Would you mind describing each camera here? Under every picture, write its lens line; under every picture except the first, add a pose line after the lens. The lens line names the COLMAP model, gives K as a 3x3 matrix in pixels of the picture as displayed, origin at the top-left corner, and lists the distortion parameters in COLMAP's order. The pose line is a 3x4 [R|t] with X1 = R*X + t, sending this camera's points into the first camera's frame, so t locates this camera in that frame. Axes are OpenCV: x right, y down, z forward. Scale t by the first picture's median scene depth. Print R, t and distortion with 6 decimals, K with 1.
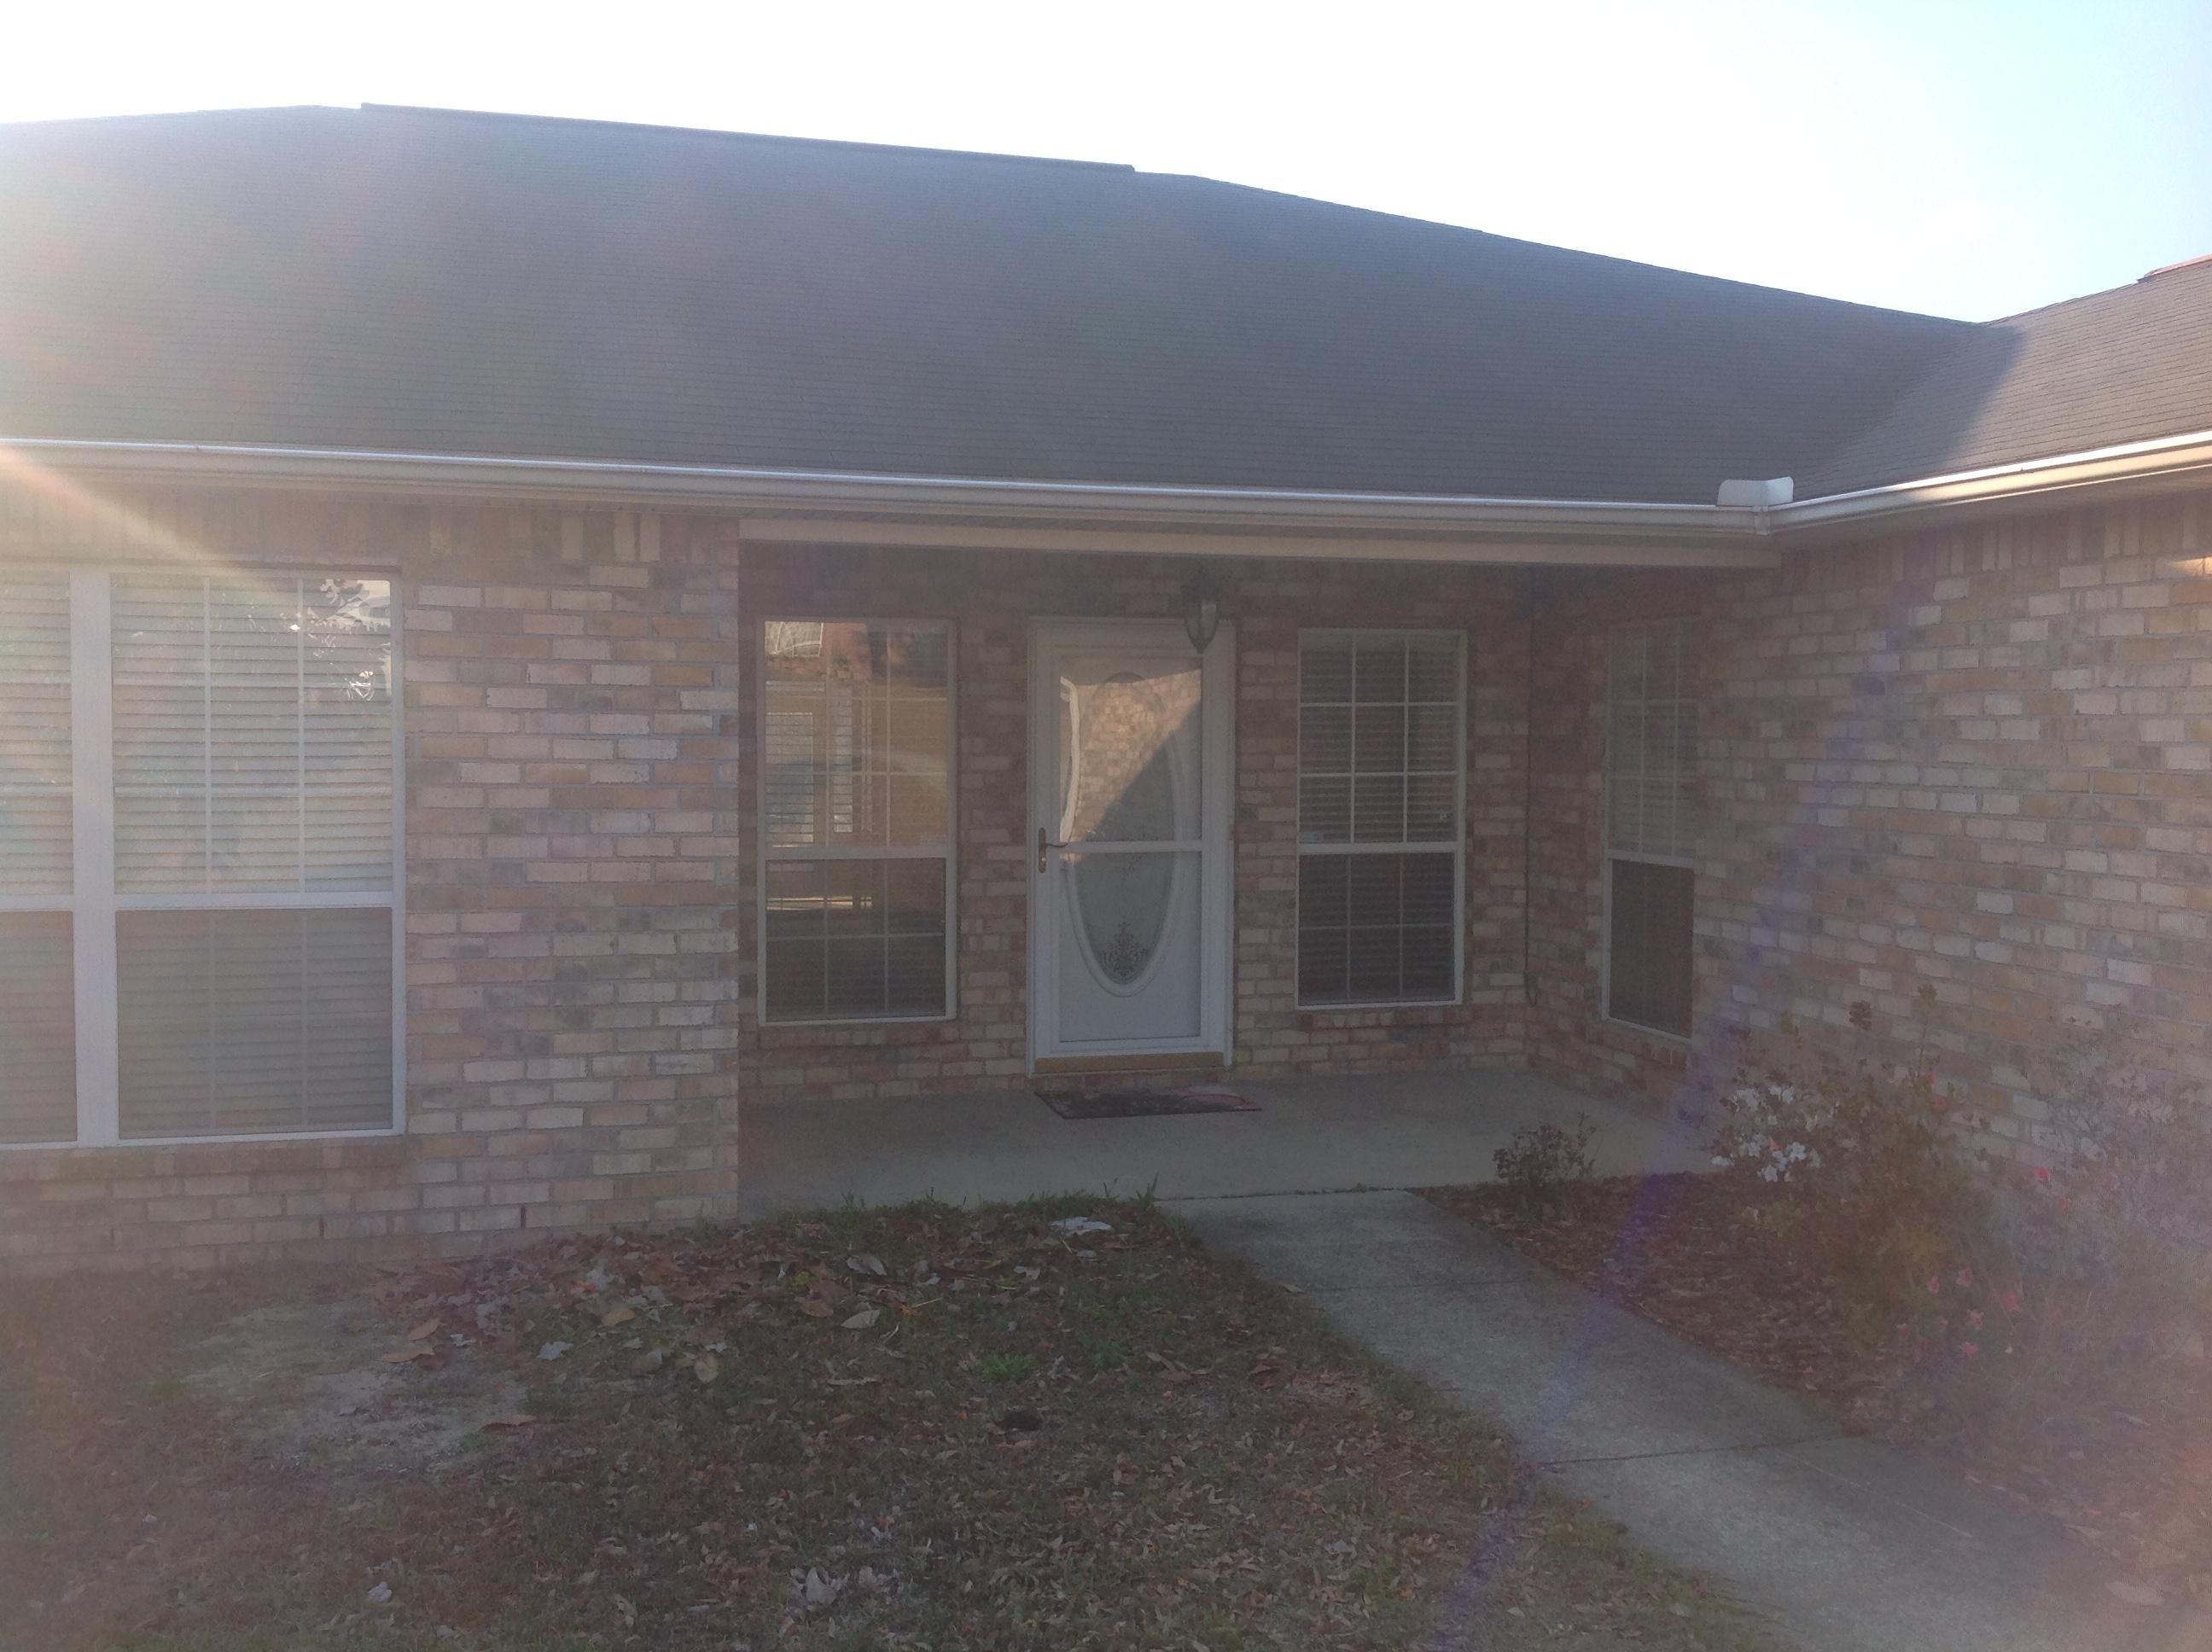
lens RADIAL K [[2218.0, 0, 1153.2], [0, 2218.0, 856.9], [0, 0, 1]] dist [0.280272, -0.859289]
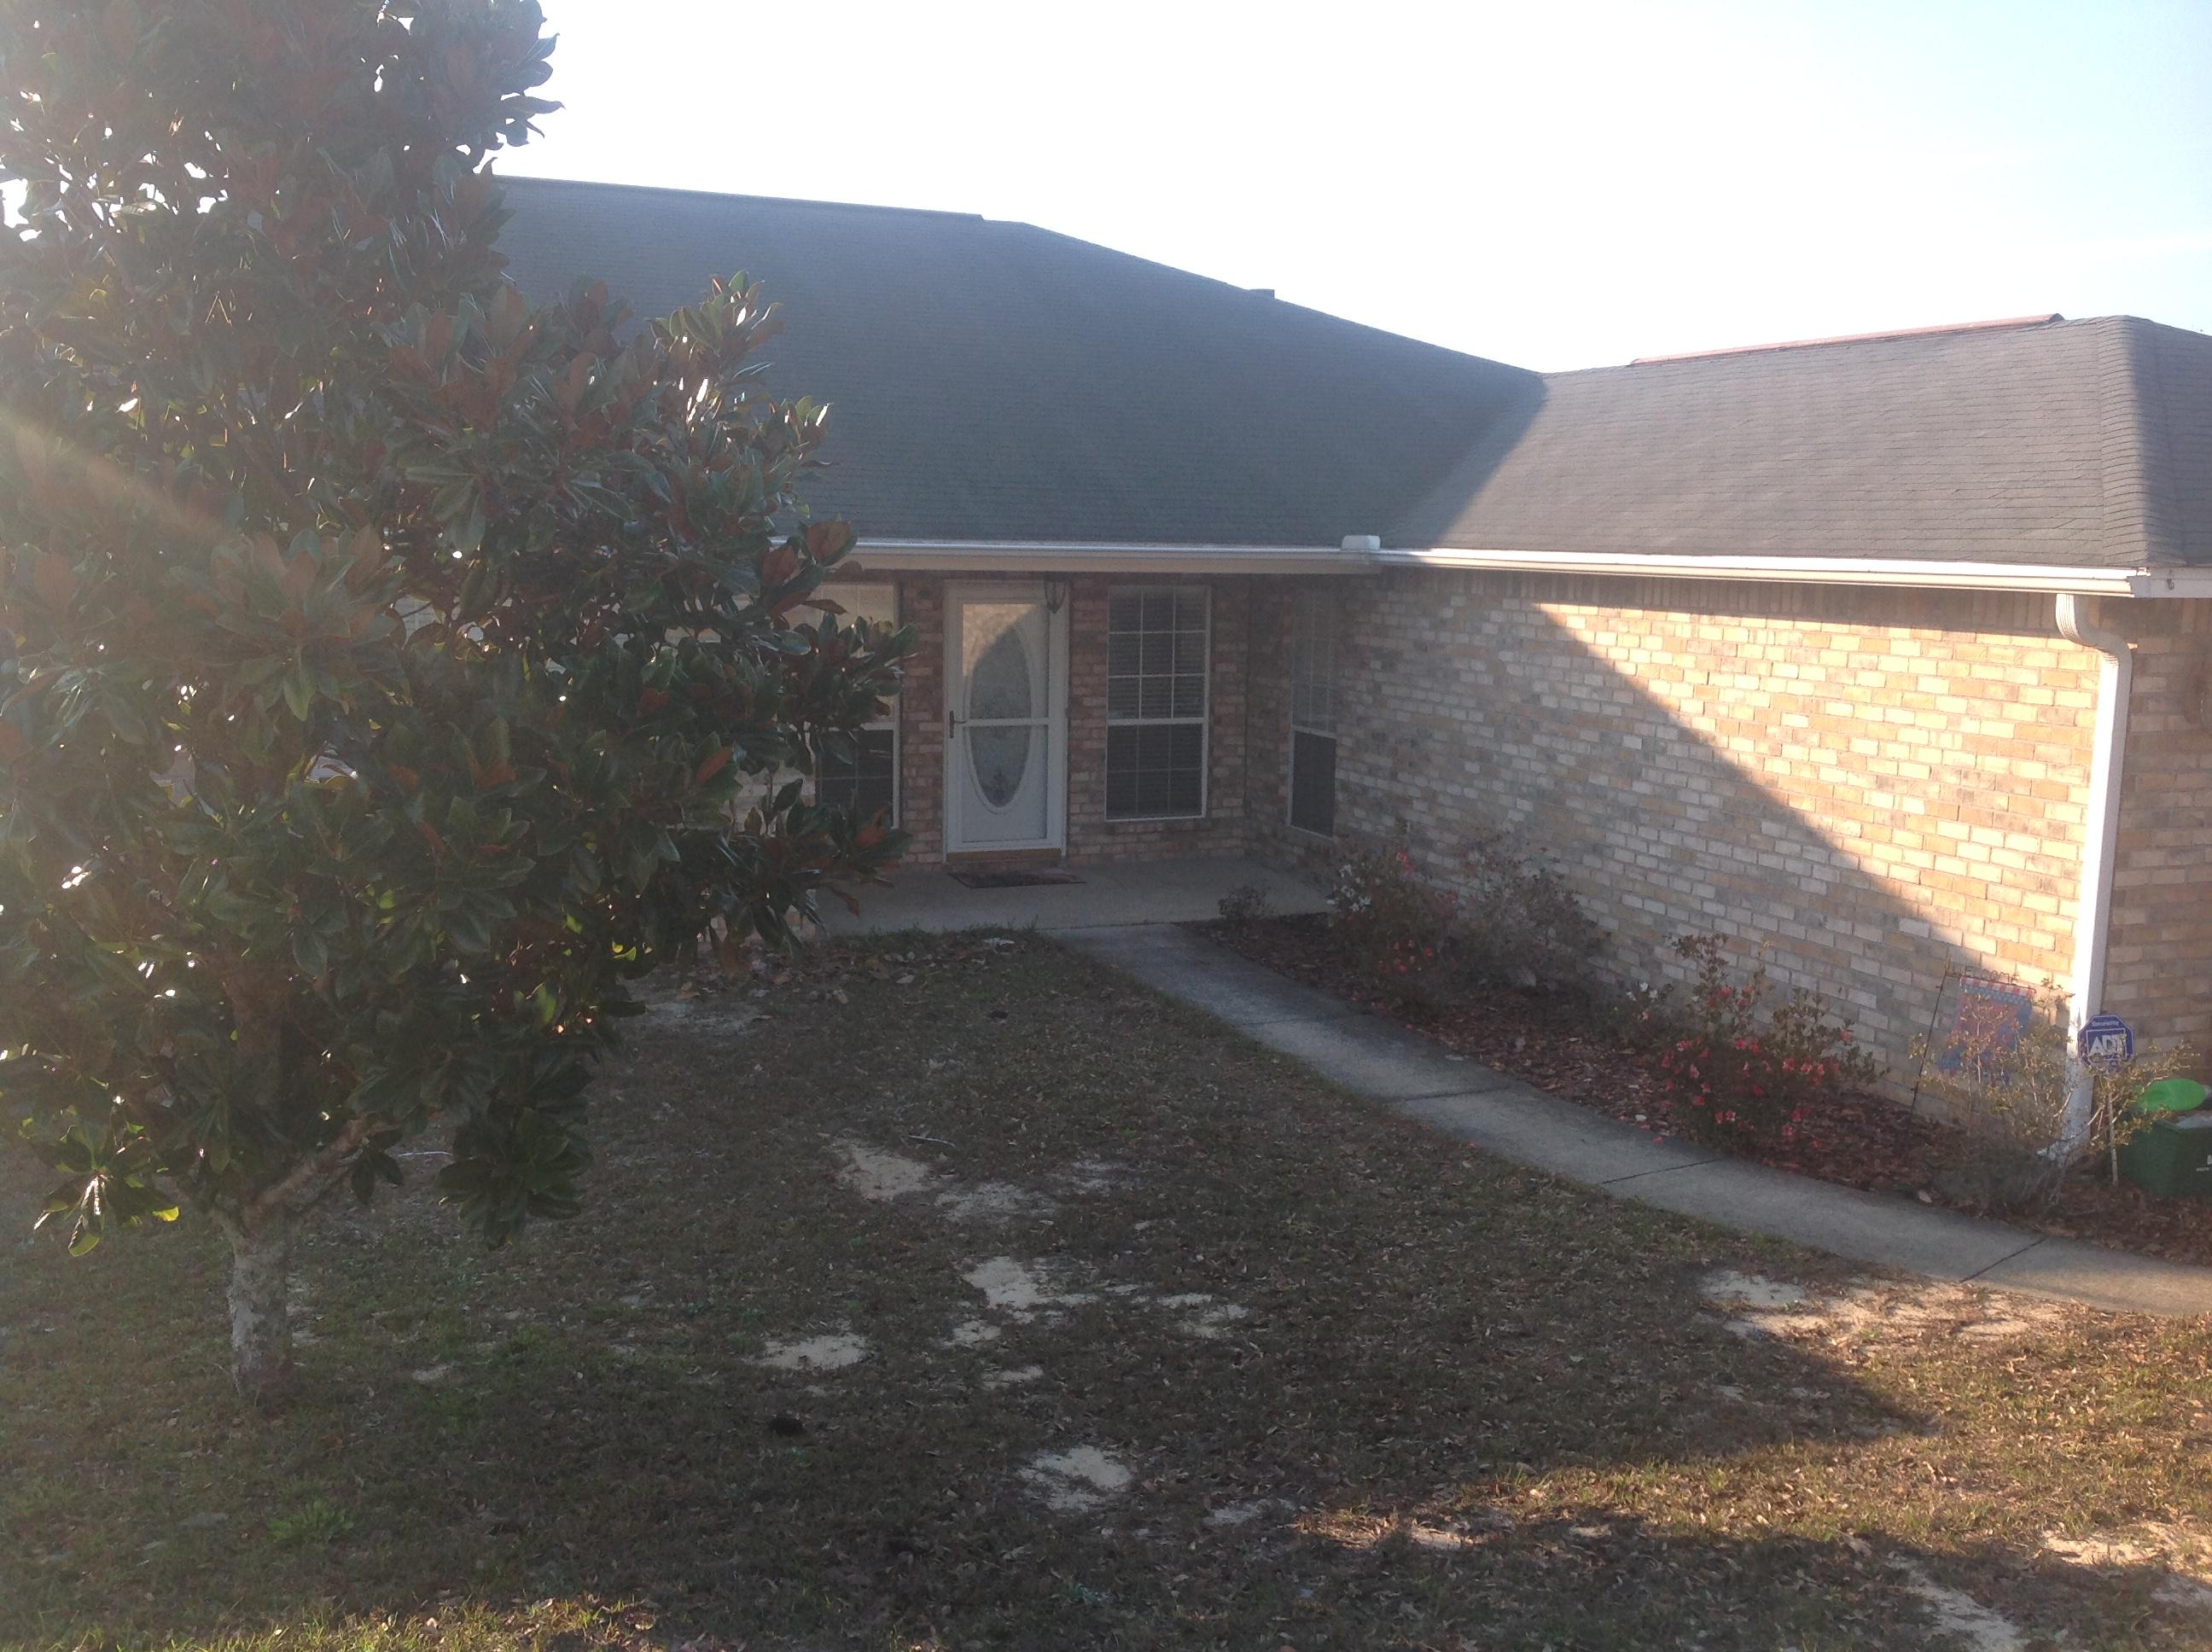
lens RADIAL K [[2091.2, 0, 1076.2], [0, 2091.2, 849.9], [0, 0, 1]] dist [0.123392, -0.286295]
pose [[0.997721, -0.005997, 0.067210, -0.083183], [-0.000035, 0.995997, 0.089392, -0.065818], [-0.067477, -0.089191, 0.993726, -0.722178]]
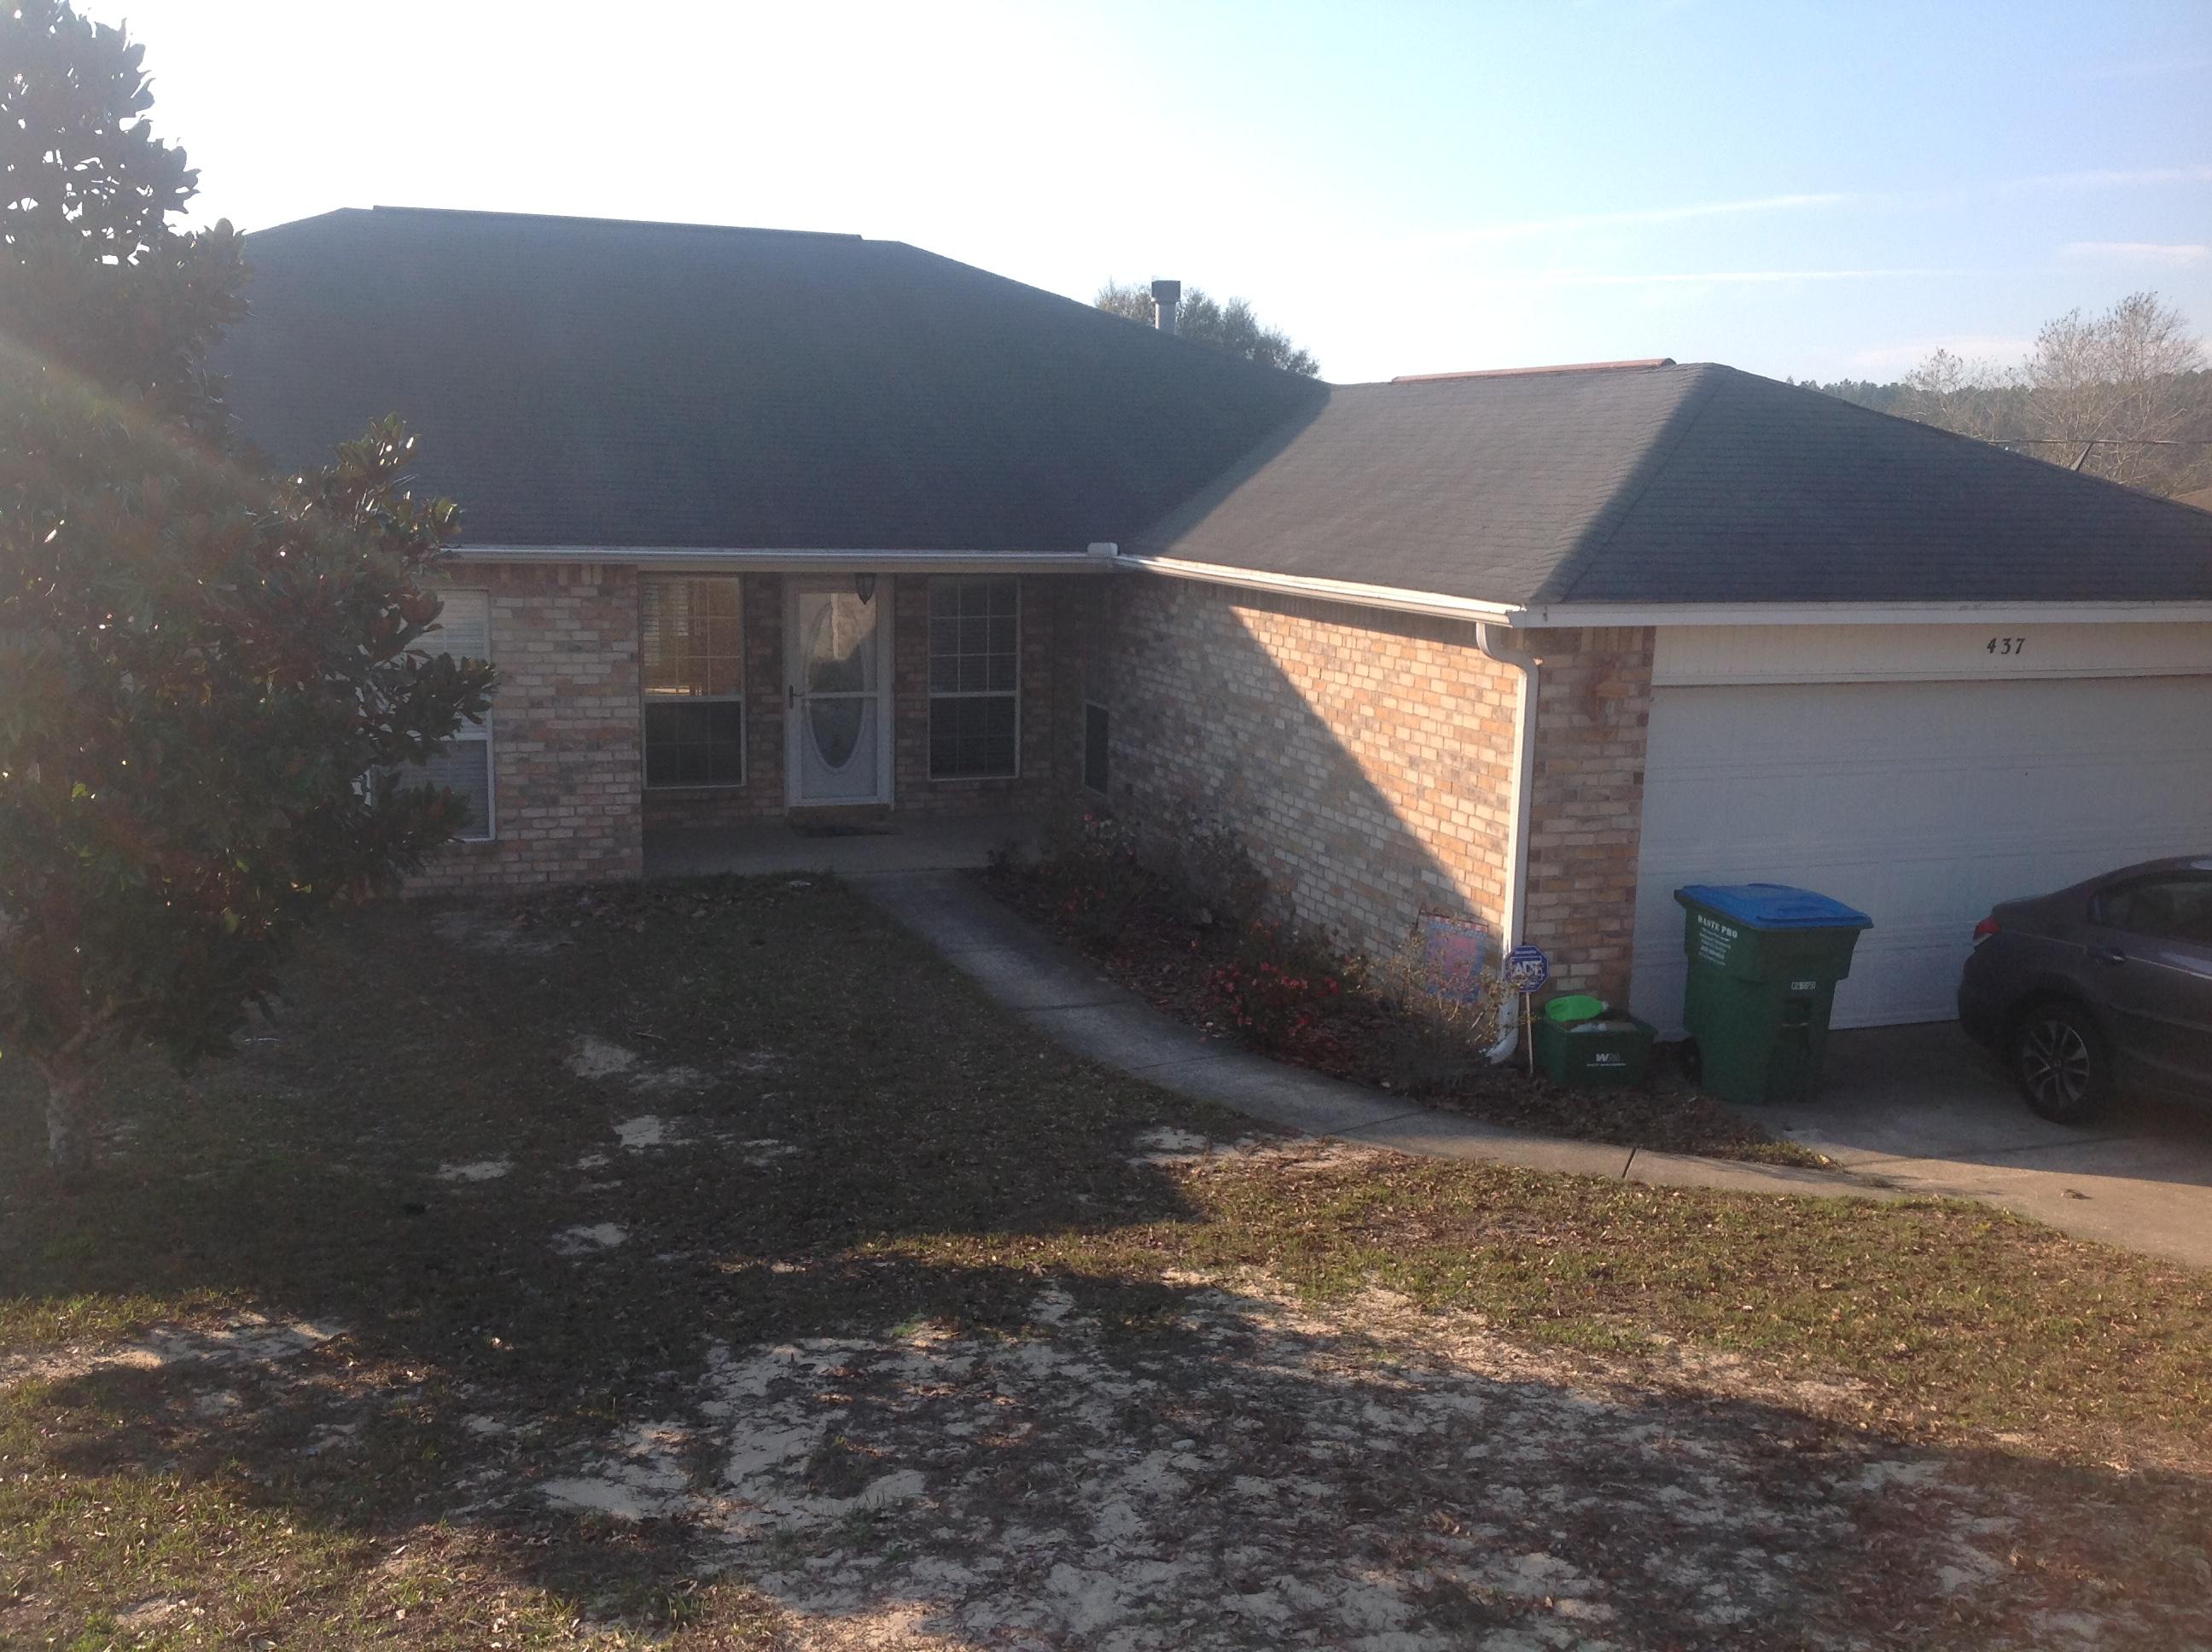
lens RADIAL K [[2070.1, 0, 1021.7], [0, 2070.1, 865.2], [0, 0, 1]] dist [0.121284, -0.338649]
pose [[0.999737, -0.000114, 0.022923, 0.141555], [-0.002713, 0.992368, 0.123280, -0.106470], [-0.022762, -0.123310, 0.992107, -1.038412]]
